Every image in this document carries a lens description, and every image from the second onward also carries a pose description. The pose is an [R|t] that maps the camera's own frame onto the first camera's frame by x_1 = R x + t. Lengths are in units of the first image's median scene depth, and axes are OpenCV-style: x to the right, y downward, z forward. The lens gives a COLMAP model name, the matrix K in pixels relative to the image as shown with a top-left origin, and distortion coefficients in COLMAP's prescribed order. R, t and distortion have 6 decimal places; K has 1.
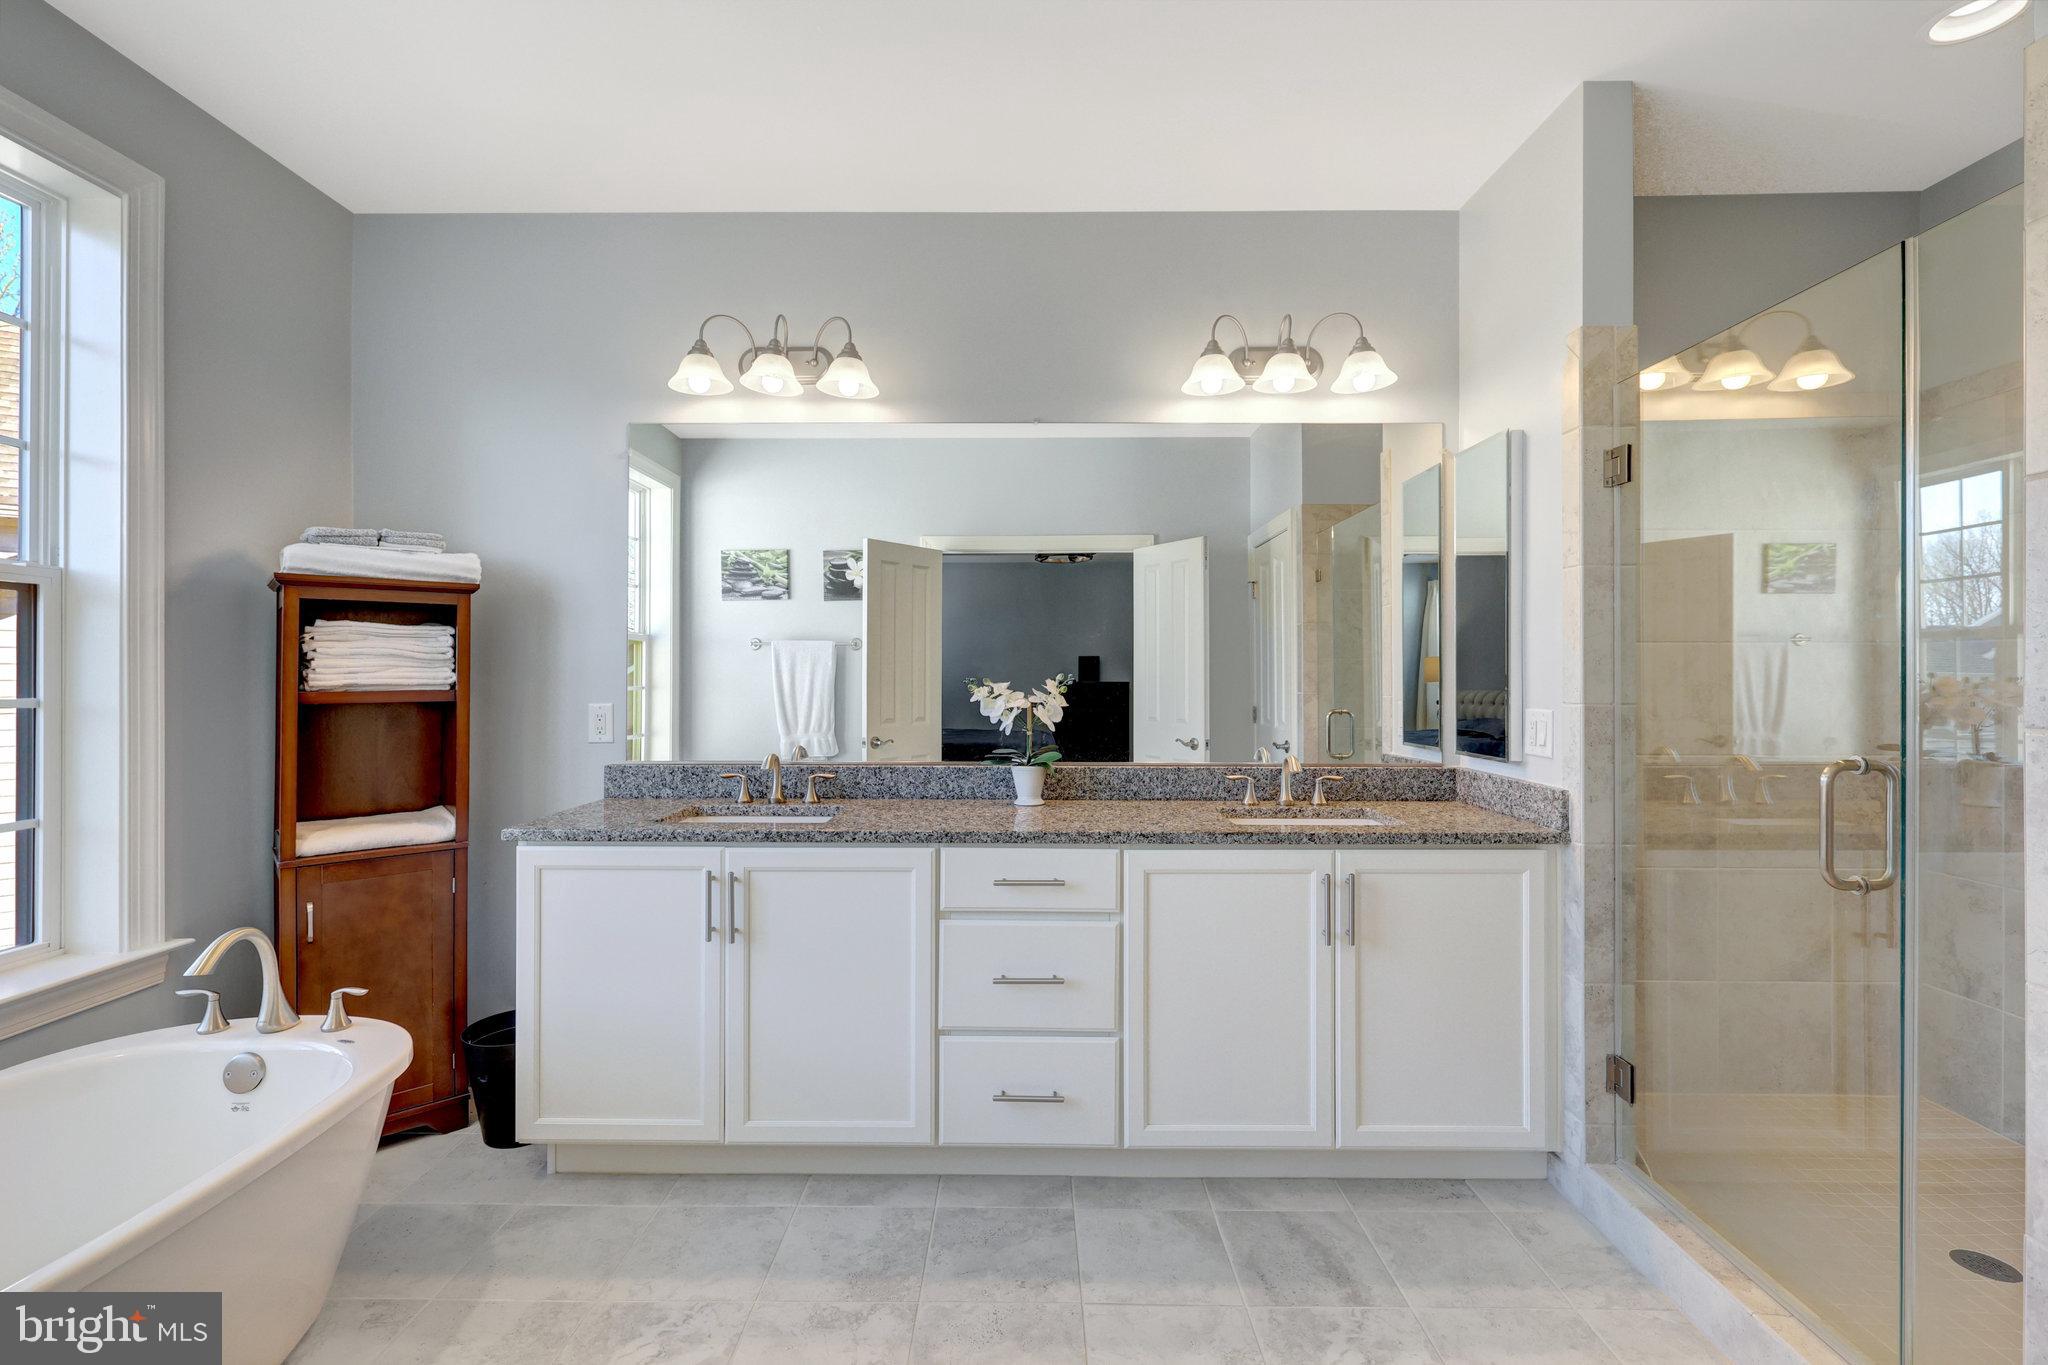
lens RADIAL K [[927.4, 0, 1022.0], [0, 927.4, 668.2], [0, 0, 1]] dist [0.004290, 0.001374]
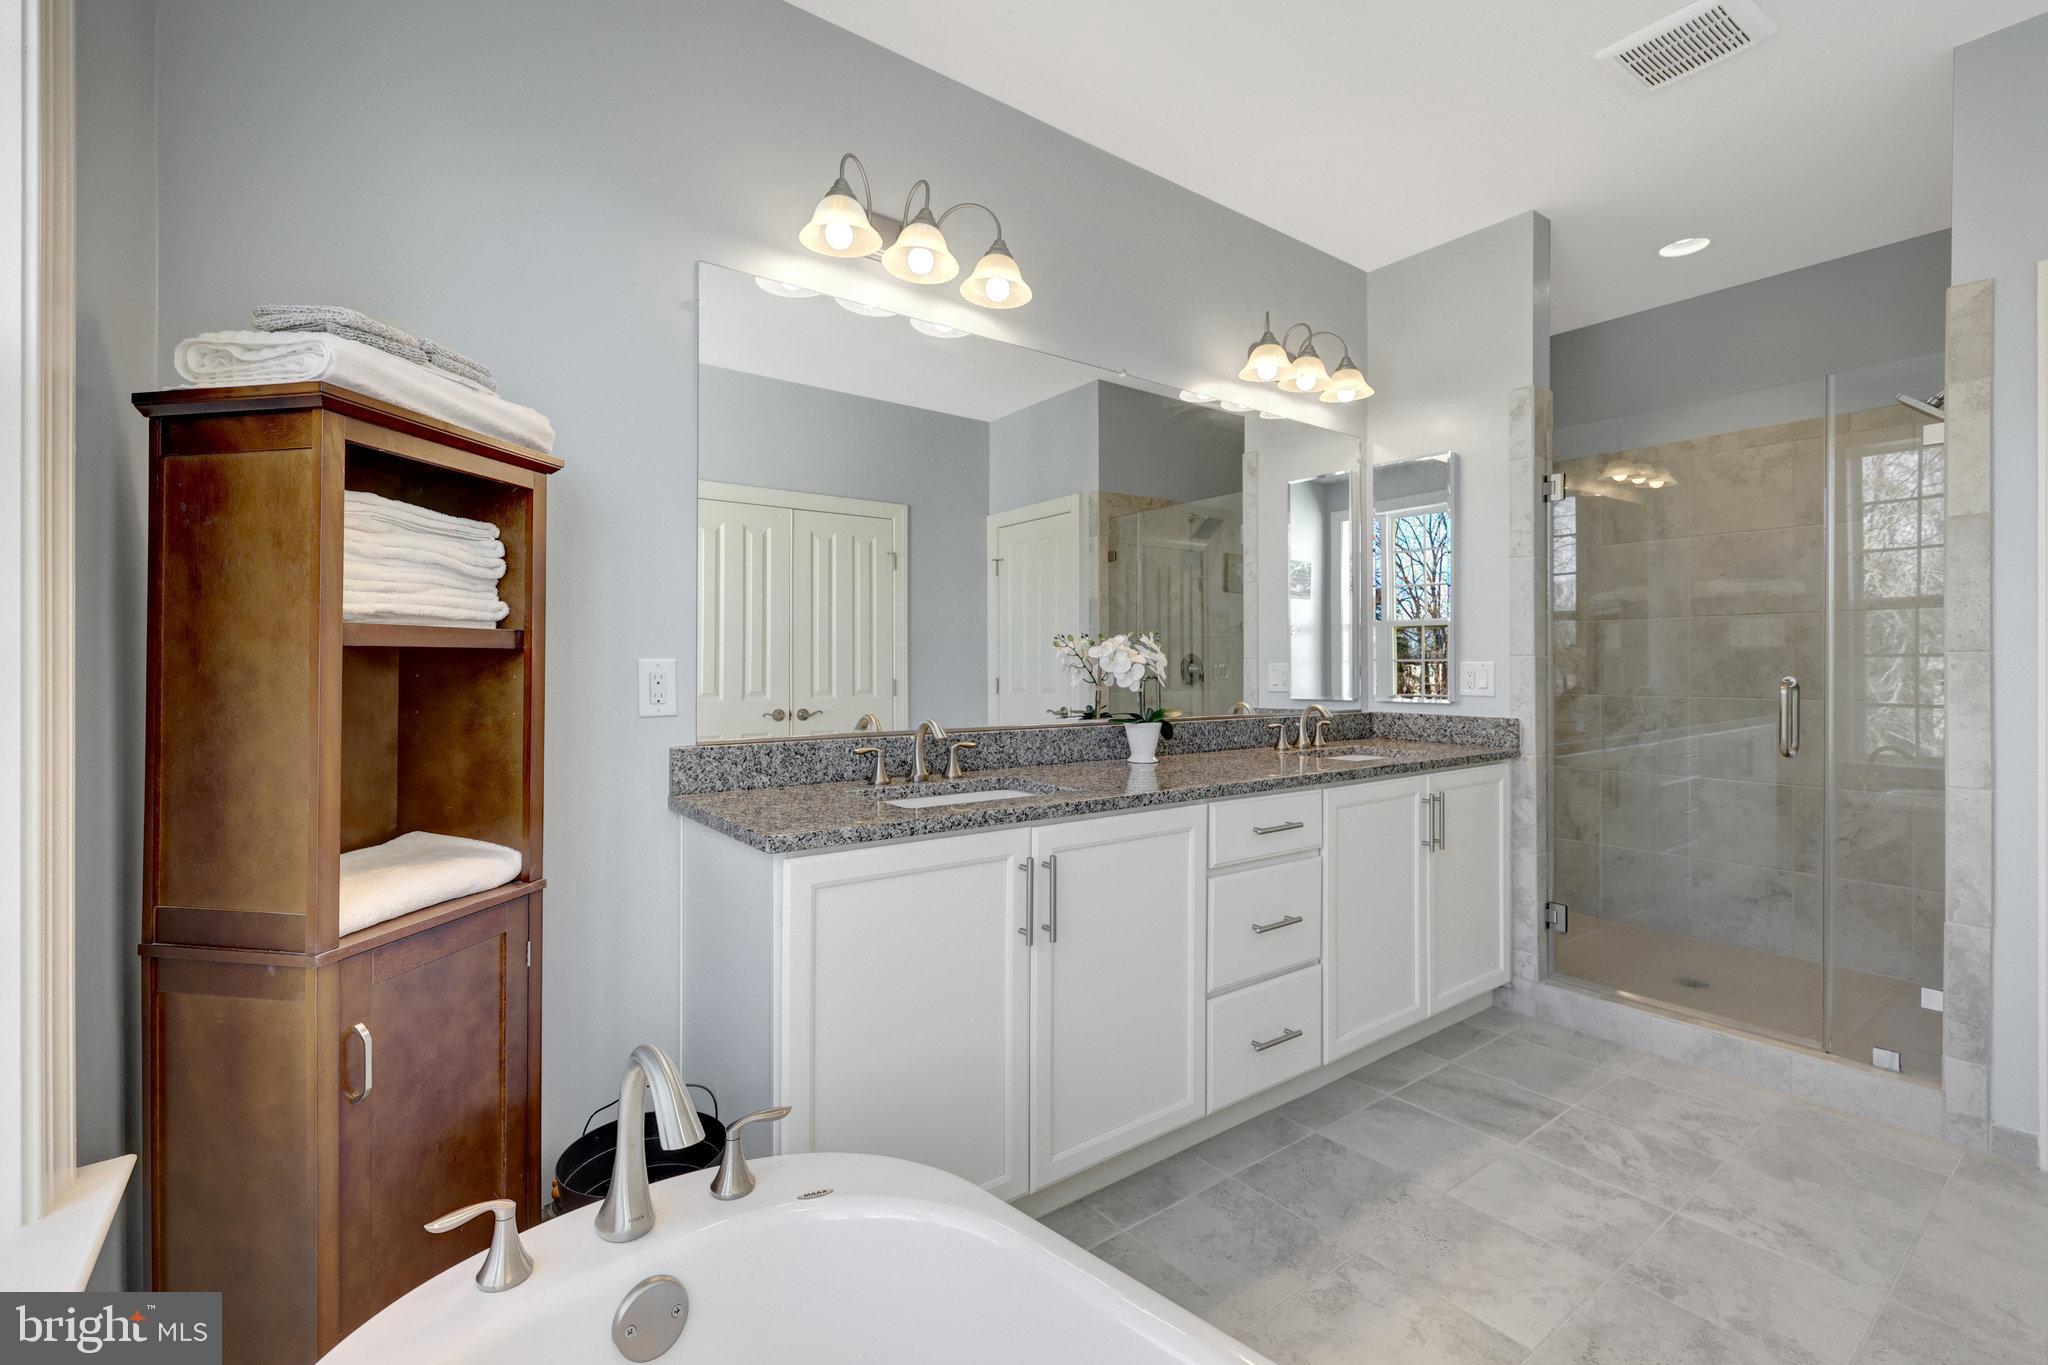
lens RADIAL K [[911.9, 0, 1043.5], [0, 911.9, 658.5], [0, 0, 1]] dist [0.003026, 0.000056]
pose [[0.785090, 0.004047, 0.619369, -0.739768], [-0.004756, 0.999989, -0.000506, 0.042218], [-0.619364, -0.002548, 0.785100, 0.340141]]
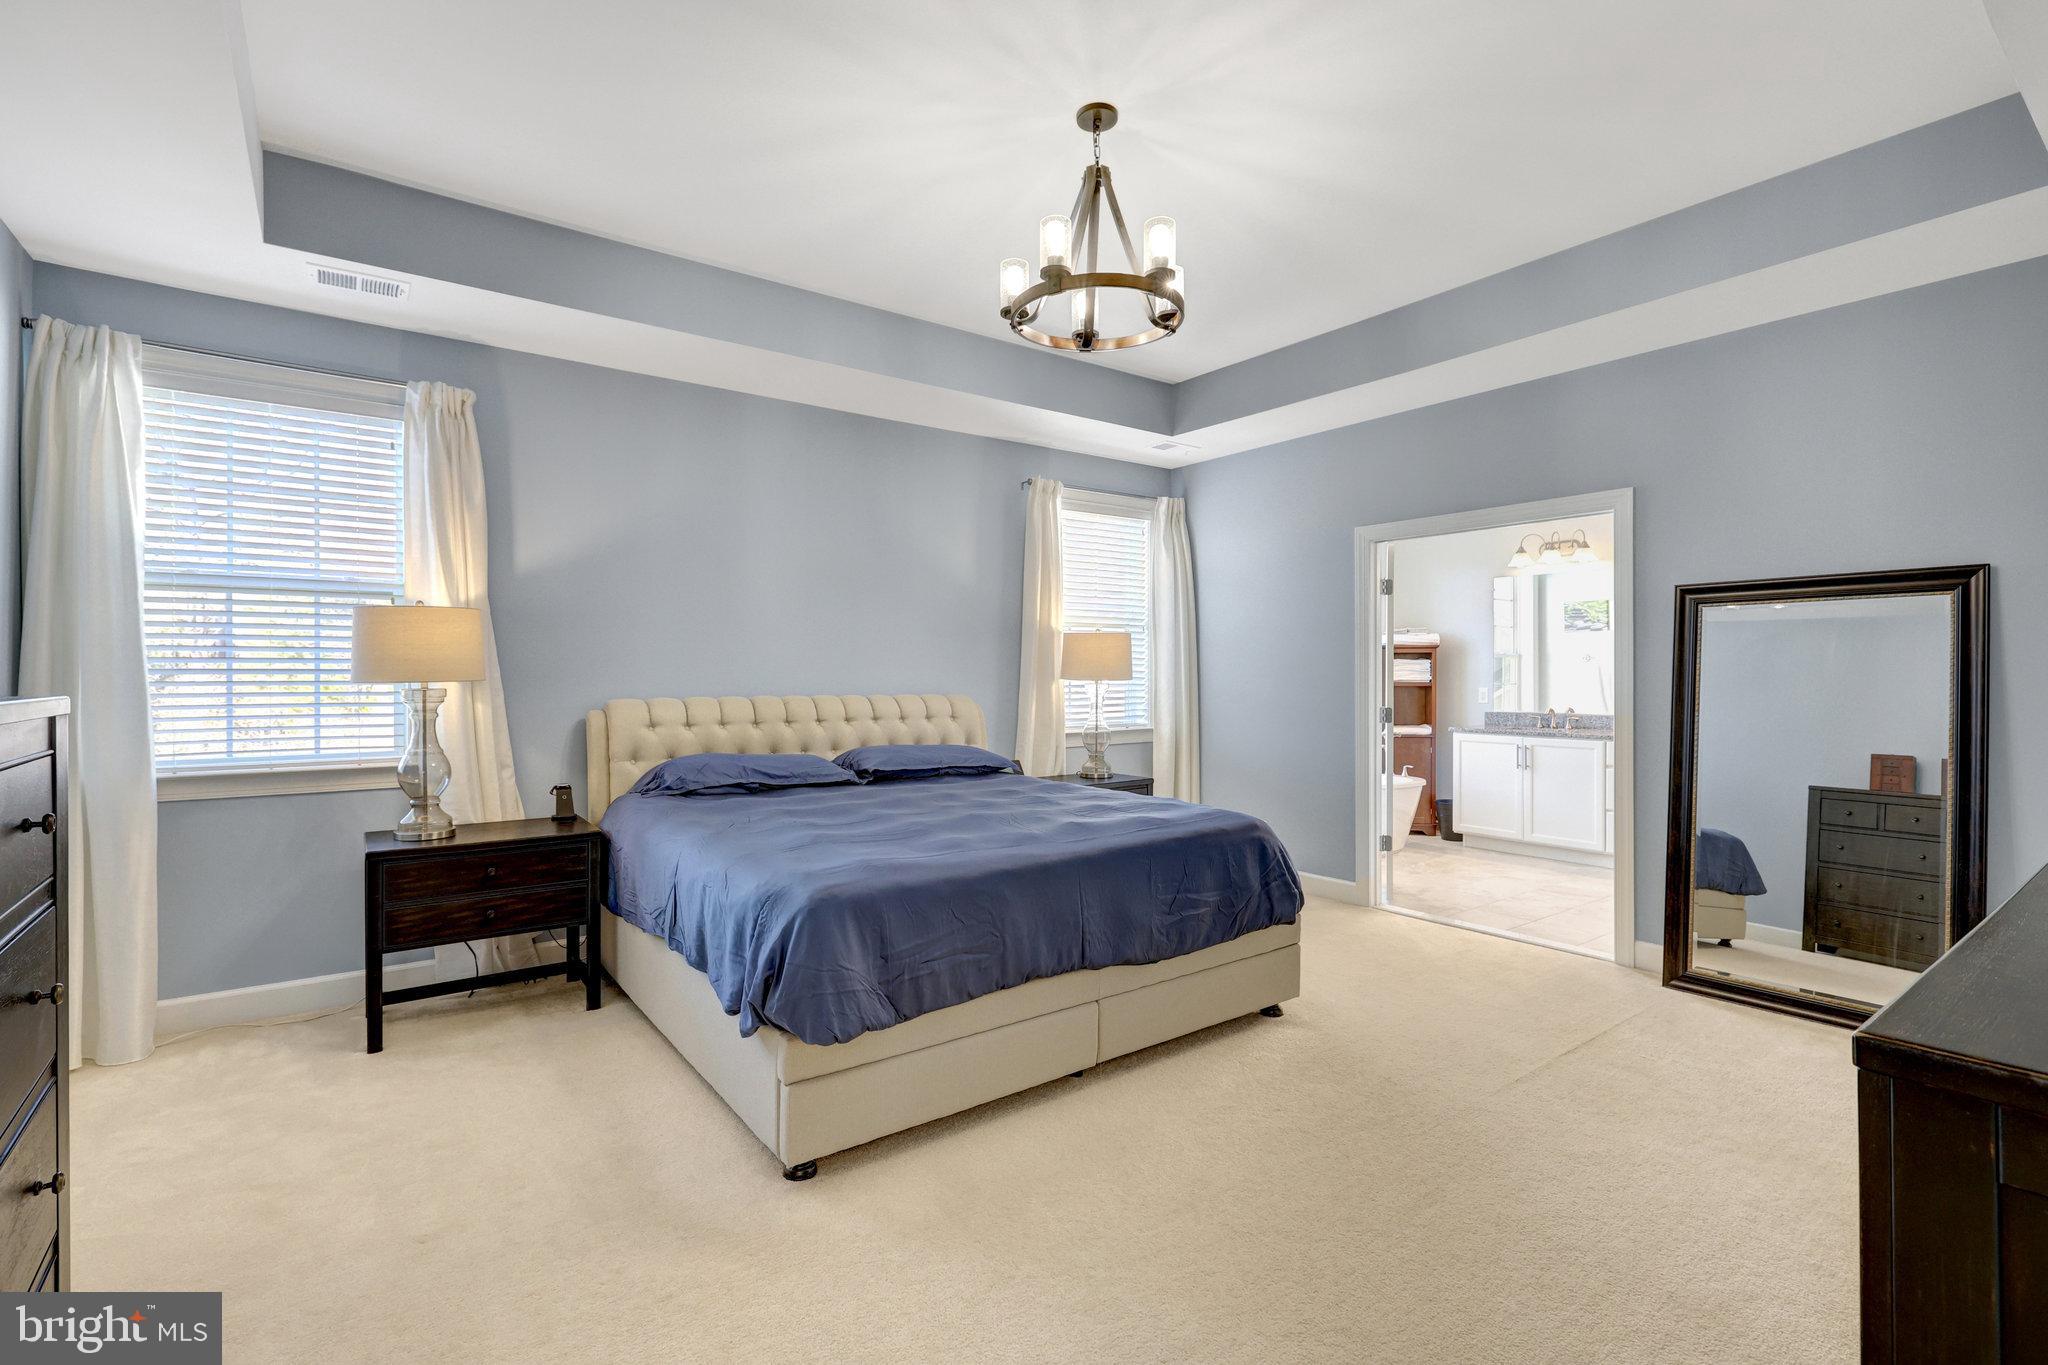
lens RADIAL K [[927.4, 0, 1032.0], [0, 927.4, 674.3], [0, 0, 1]] dist [0.004290, 0.001374]
pose [[0.613256, 0.001747, -0.789882, 0.922952], [0.004593, 0.999973, 0.005778, -0.022599], [0.789871, -0.007171, 0.613231, -1.783720]]
